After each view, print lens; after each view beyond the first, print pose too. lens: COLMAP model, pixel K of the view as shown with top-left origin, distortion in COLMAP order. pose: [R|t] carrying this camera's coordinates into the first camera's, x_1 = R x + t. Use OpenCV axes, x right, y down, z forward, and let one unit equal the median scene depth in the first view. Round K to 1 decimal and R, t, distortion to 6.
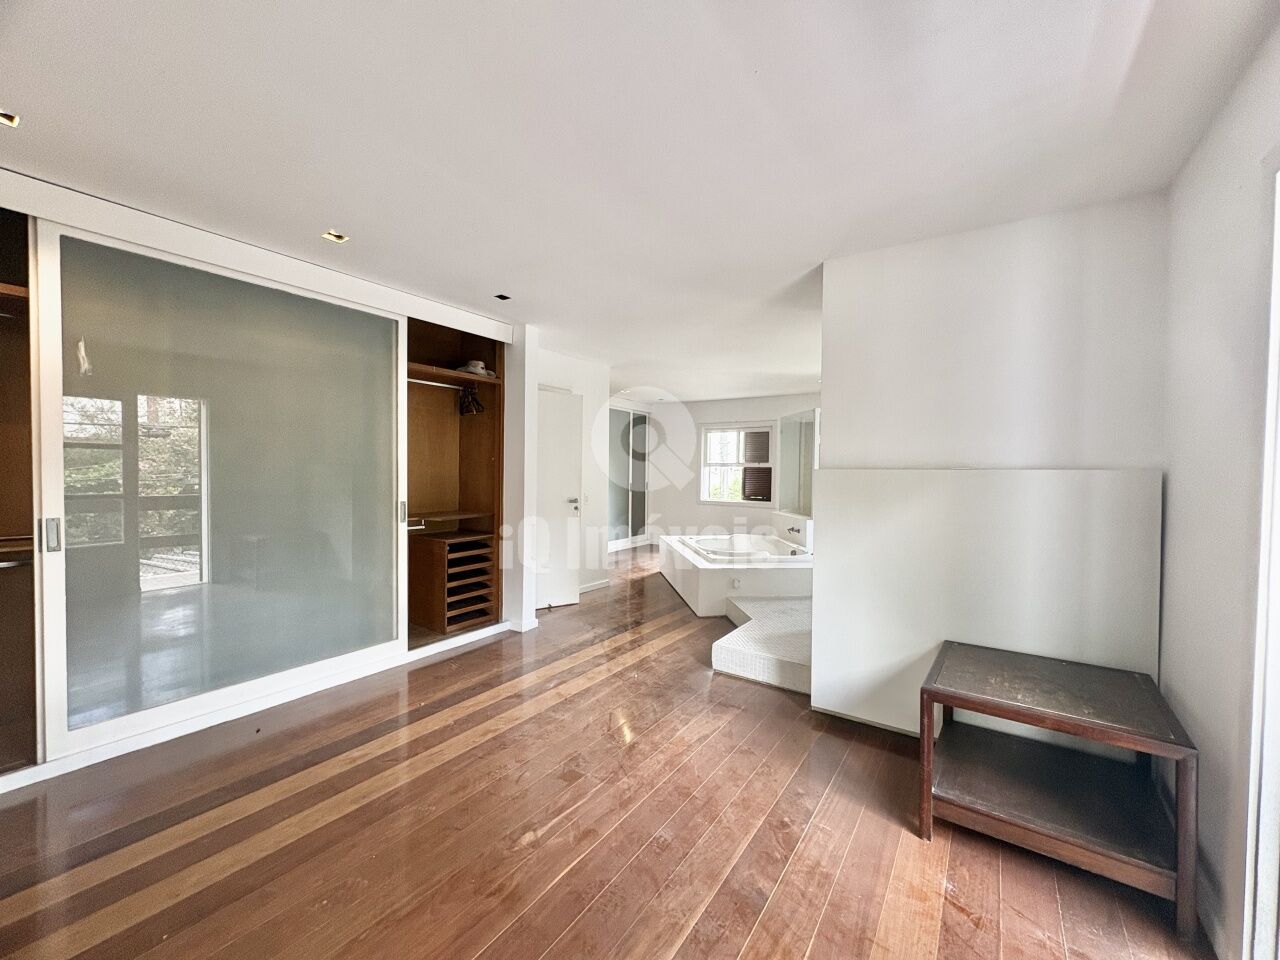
lens RADIAL K [[508.2, 0, 636.7], [0, 508.2, 473.4], [0, 0, 1]] dist [-0.001192, 0.000180]
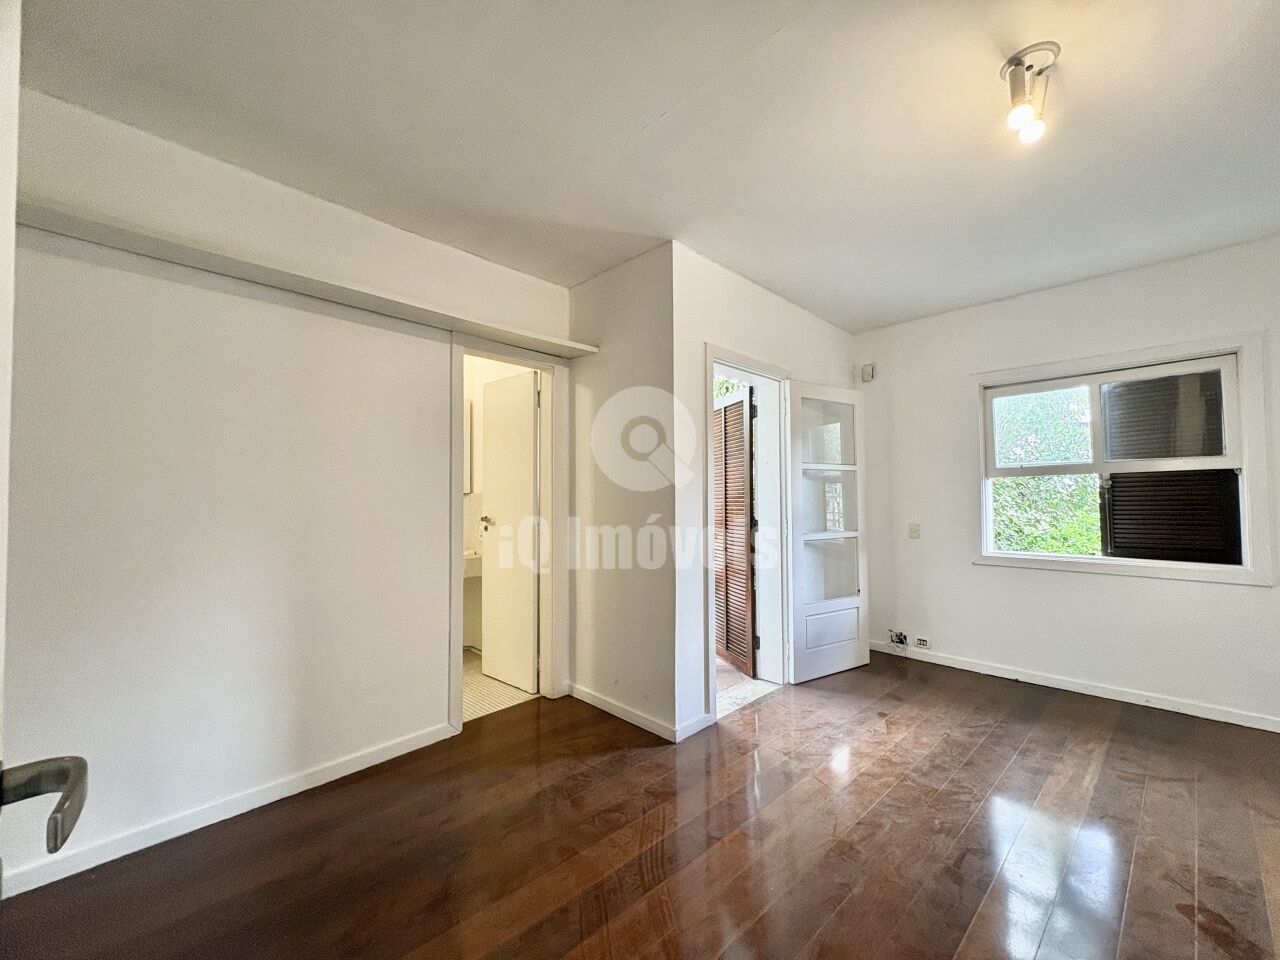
lens RADIAL K [[508.2, 0, 638.5], [0, 508.2, 483.5], [0, 0, 1]] dist [-0.001192, 0.000180]
pose [[0.978282, -0.021476, -0.206161, -0.127504], [0.011141, 0.998628, -0.051162, 0.022698], [0.206977, 0.047754, 0.977180, 1.035554]]
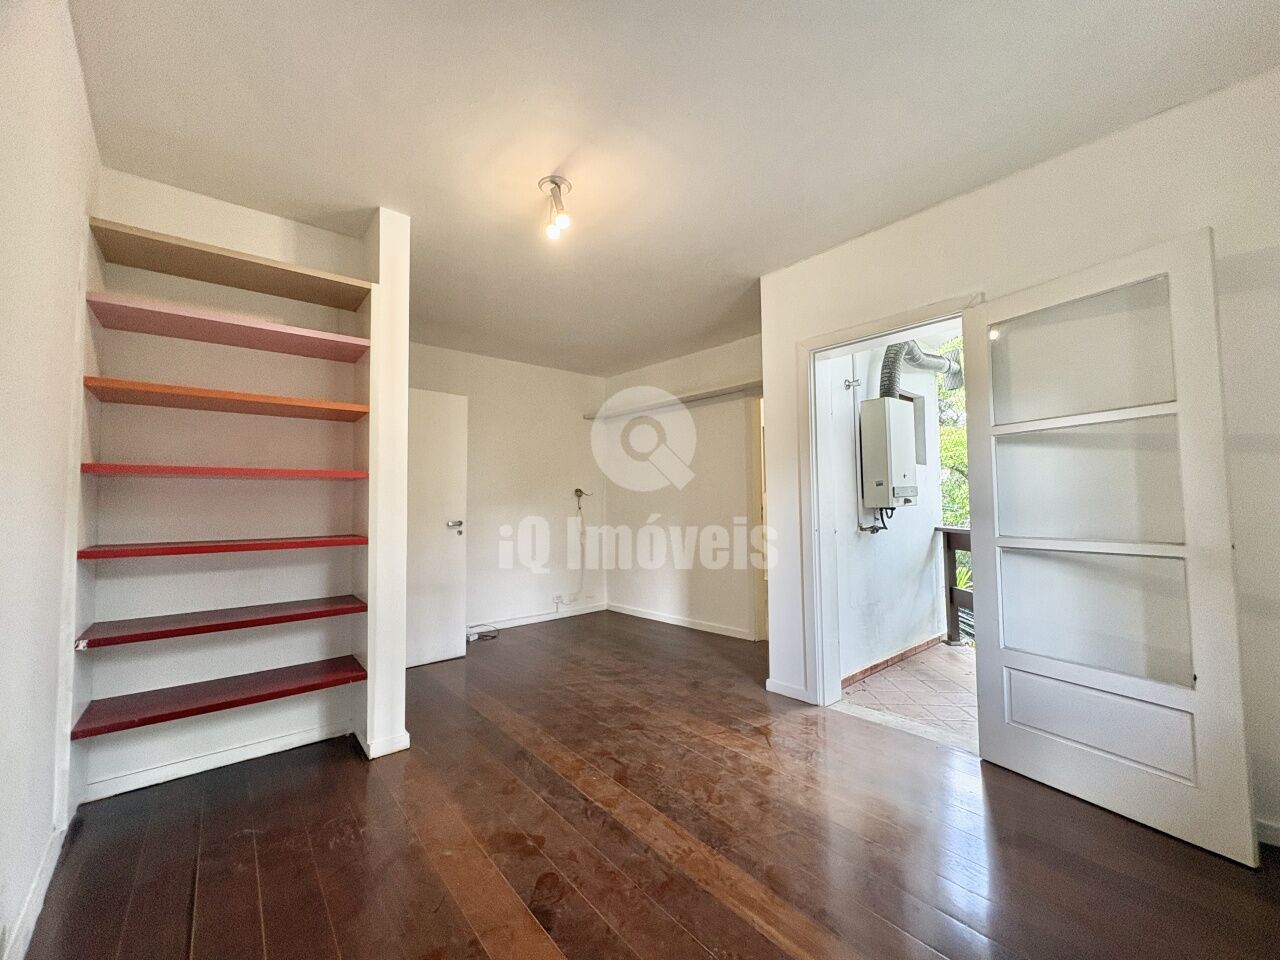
lens RADIAL K [[508.2, 0, 637.4], [0, 508.2, 477.4], [0, 0, 1]] dist [-0.001192, 0.000180]
pose [[-0.264002, -0.062796, -0.962476, 0.561363], [-0.011894, 0.998014, -0.061853, 0.040451], [0.964449, -0.004882, -0.264224, 1.663785]]
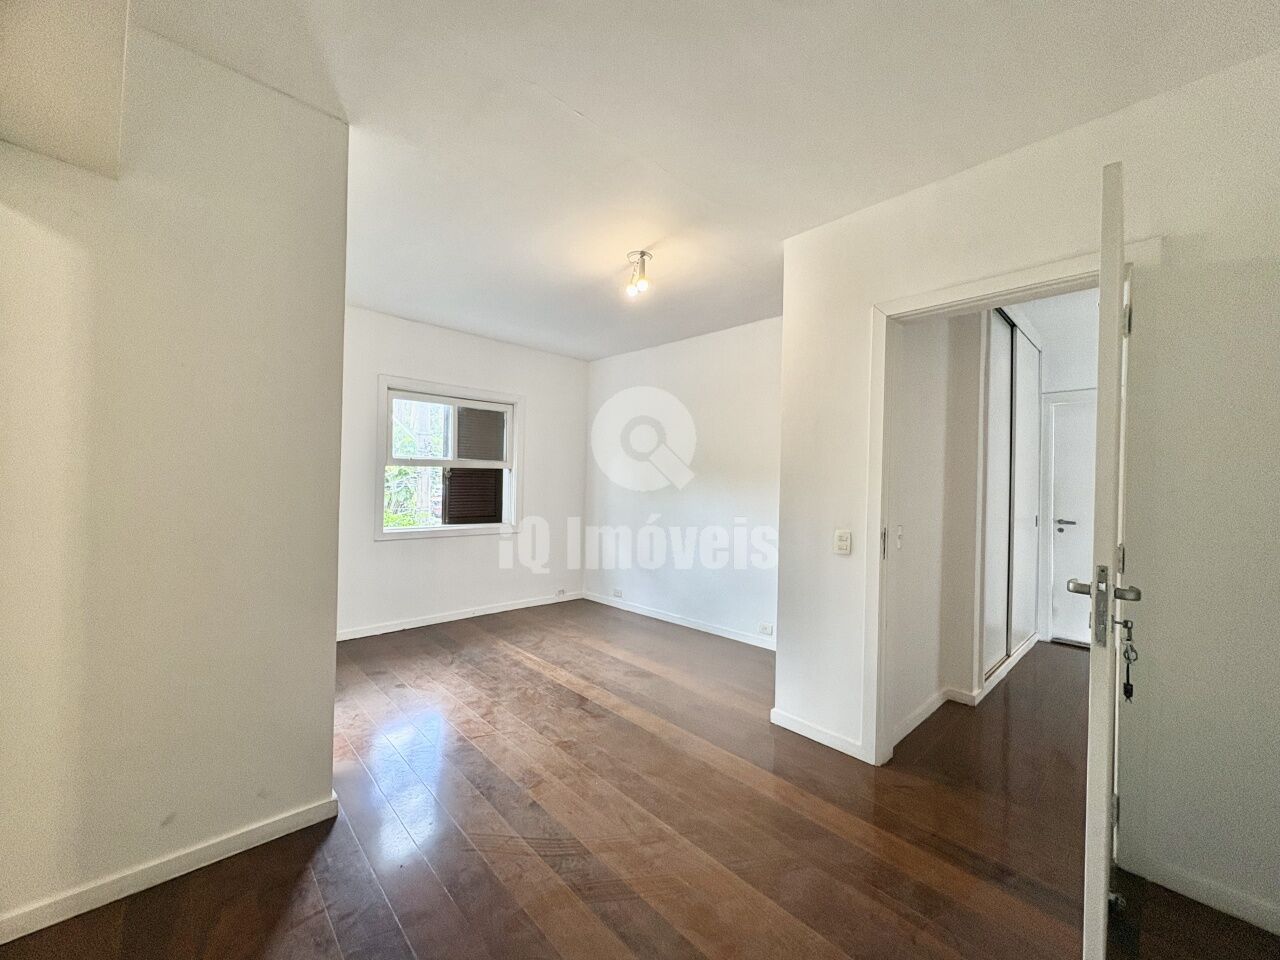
lens RADIAL K [[508.2, 0, 641.4], [0, 508.2, 485.6], [0, 0, 1]] dist [-0.001192, 0.000180]
pose [[0.200354, -0.008223, 0.979689, -0.596457], [0.000512, 0.999966, 0.008288, 0.007189], [-0.979723, -0.001159, 0.200351, 1.297344]]
